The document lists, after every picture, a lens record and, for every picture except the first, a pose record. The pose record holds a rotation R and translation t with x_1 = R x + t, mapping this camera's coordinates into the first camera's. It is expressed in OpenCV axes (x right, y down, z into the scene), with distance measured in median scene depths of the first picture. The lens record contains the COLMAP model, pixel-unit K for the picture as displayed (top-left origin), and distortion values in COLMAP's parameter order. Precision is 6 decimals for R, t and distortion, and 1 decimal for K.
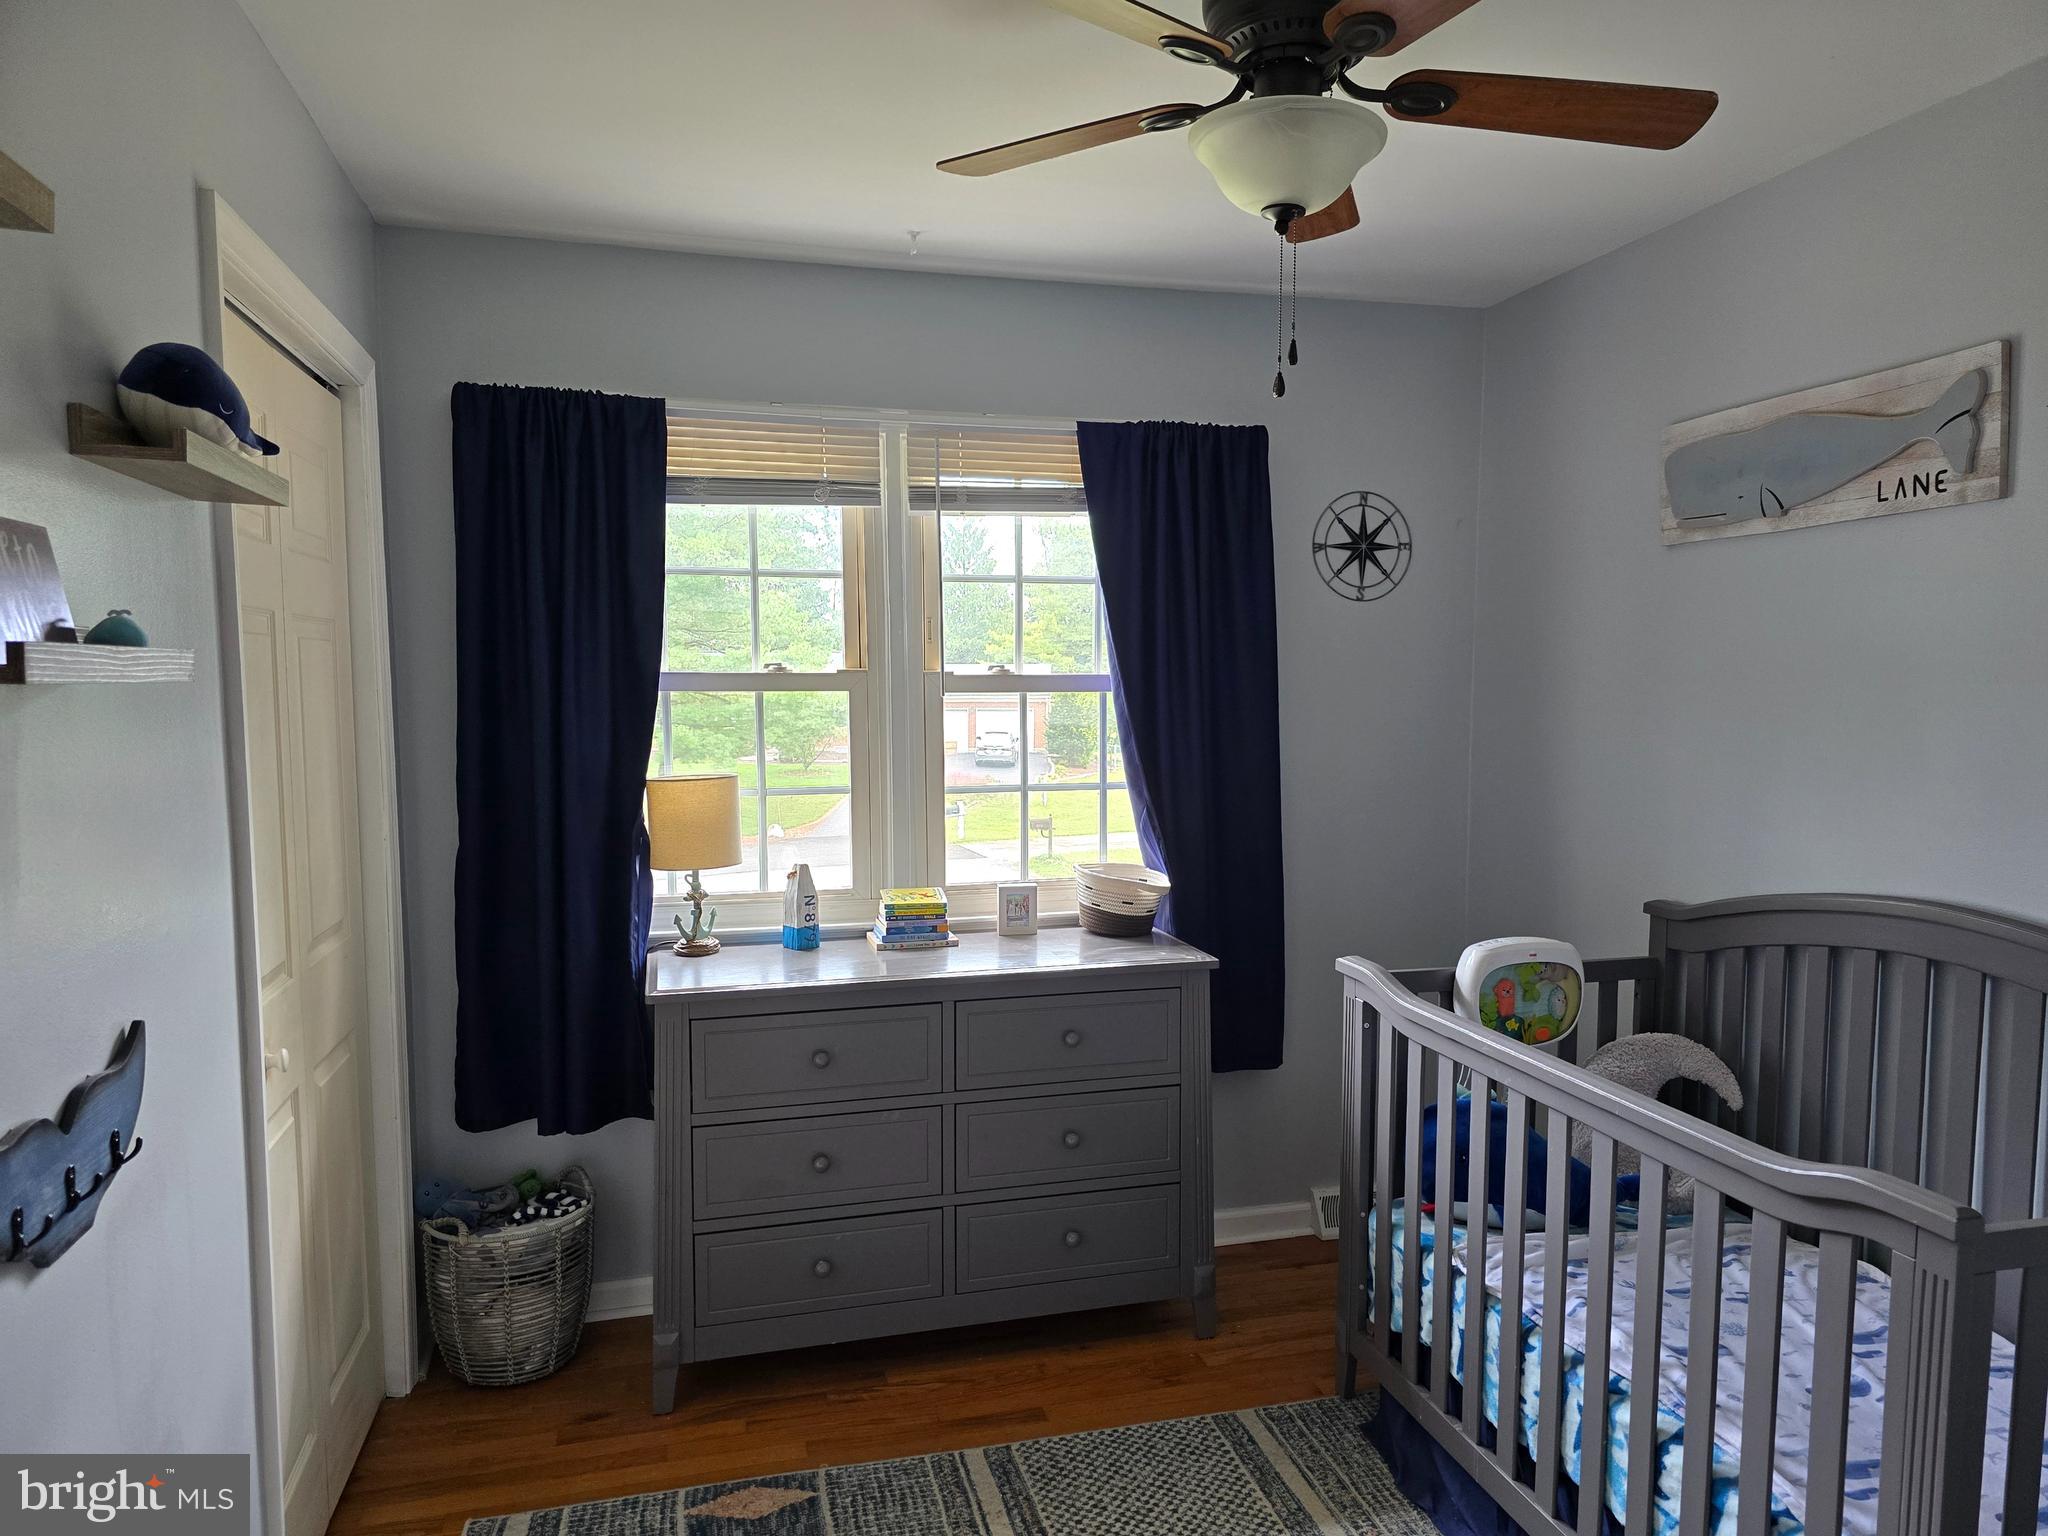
lens RADIAL K [[1380.8, 0, 1046.2], [0, 1380.8, 793.7], [0, 0, 1]] dist [0.027197, -0.009447]
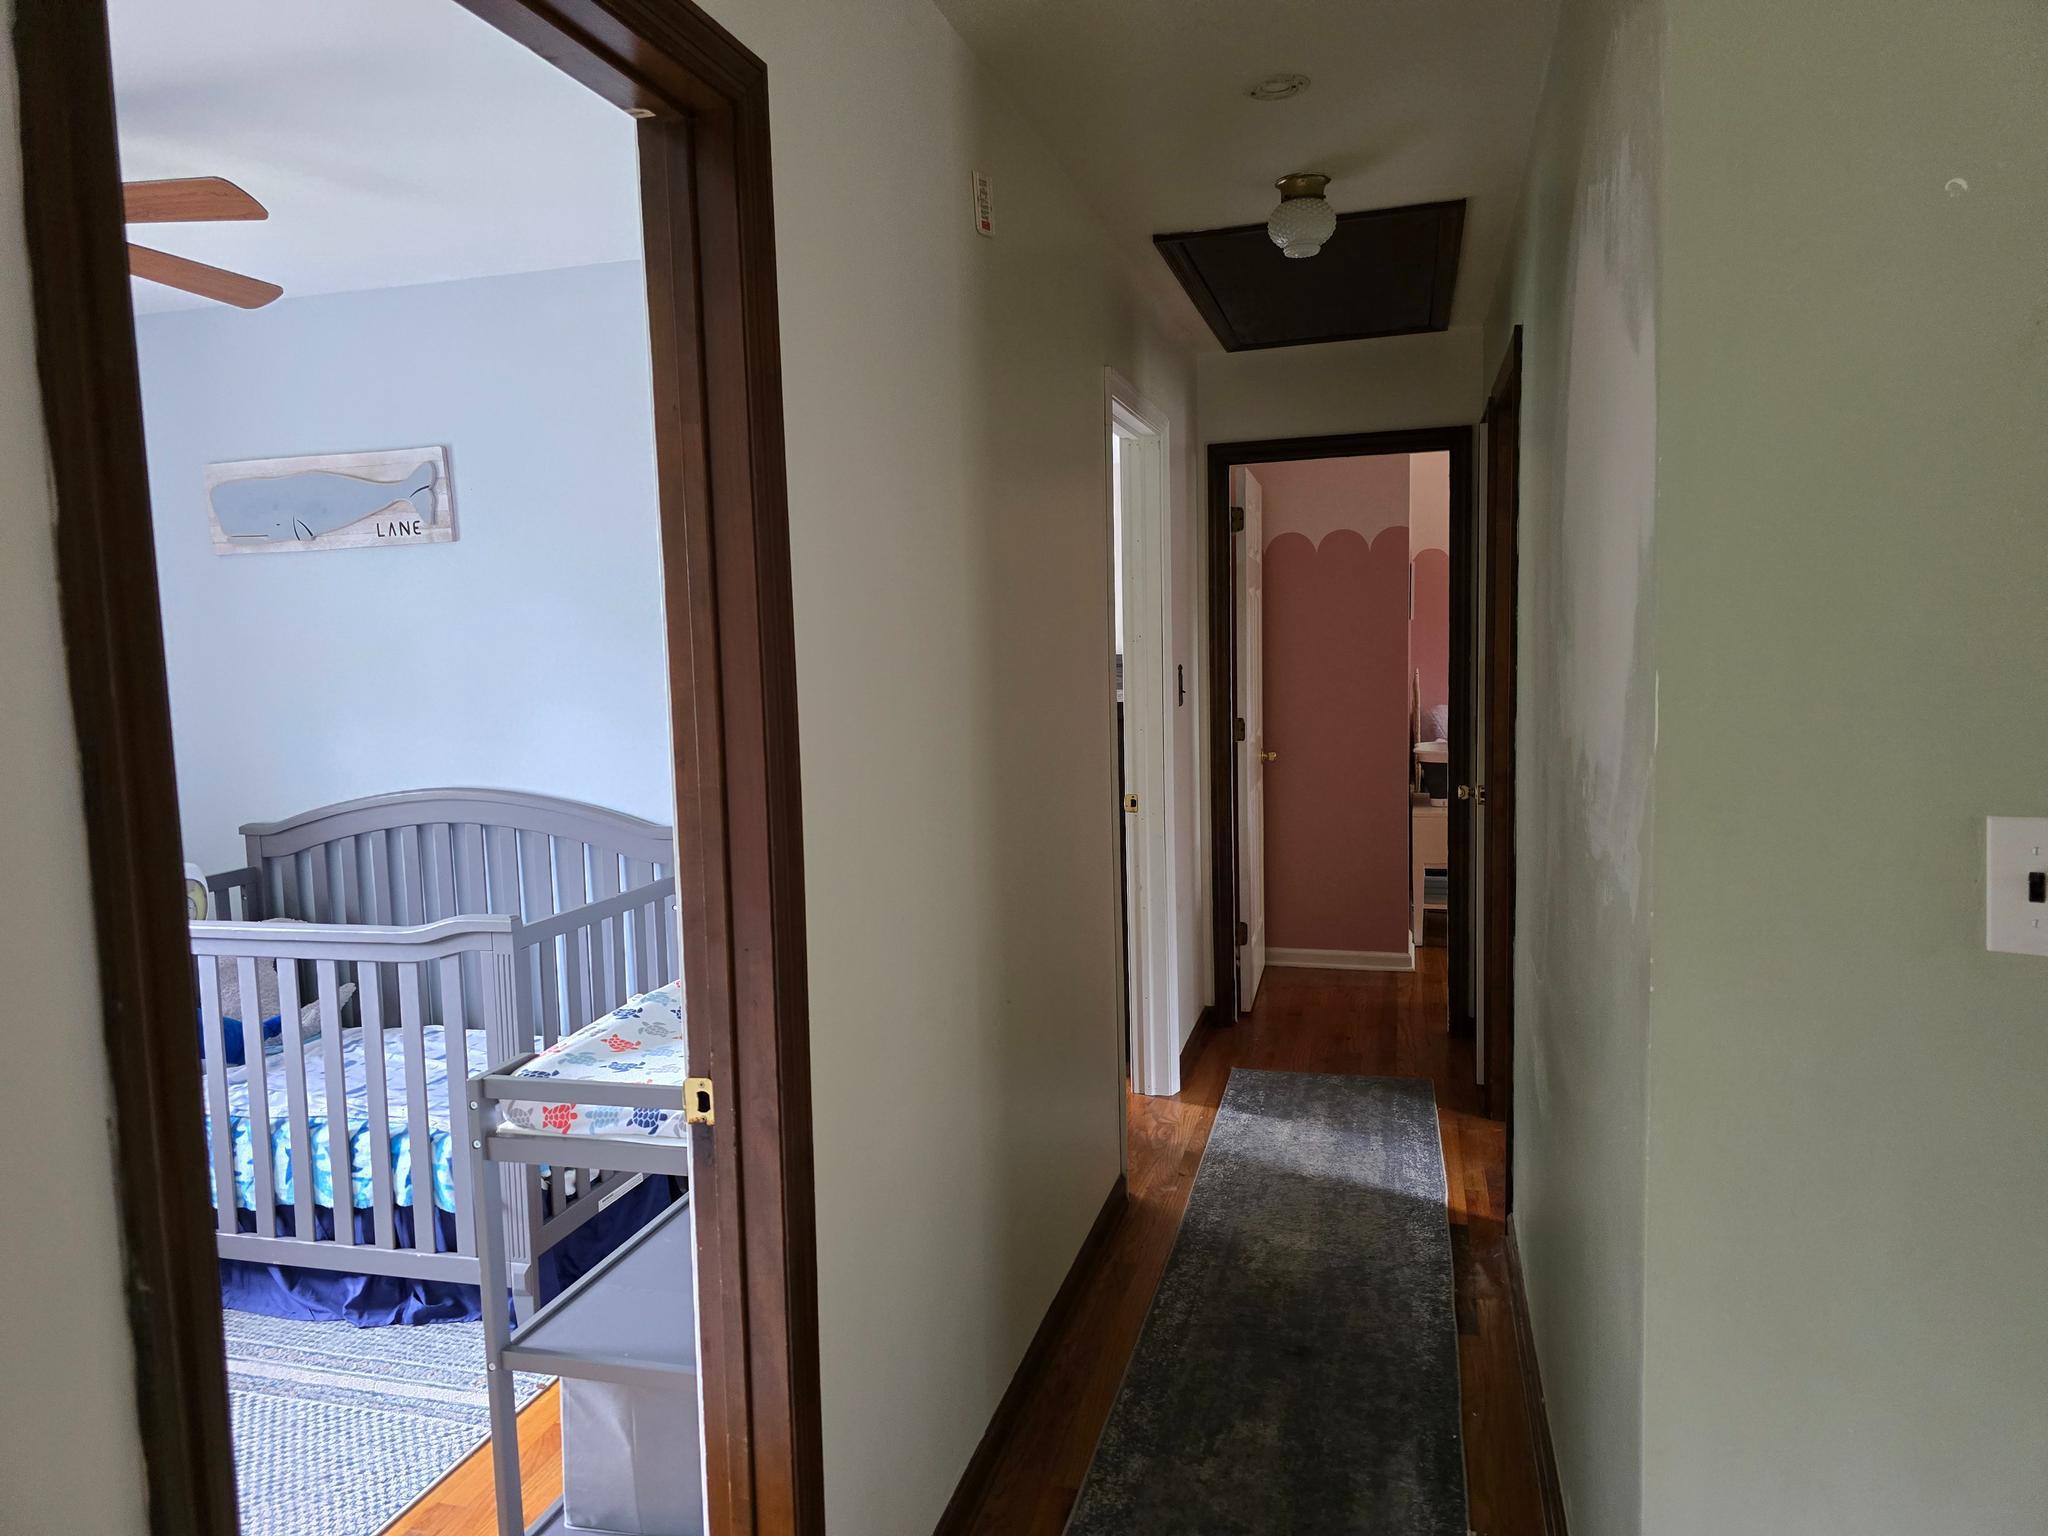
lens RADIAL K [[1380.8, 0, 1026.1], [0, 1380.8, 766.5], [0, 0, 1]] dist [0.027197, -0.009447]
pose [[0.506655, -0.096661, 0.856713, -0.412233], [0.103204, 0.993350, 0.051043, 0.041033], [-0.855950, 0.062555, 0.513261, -0.415728]]
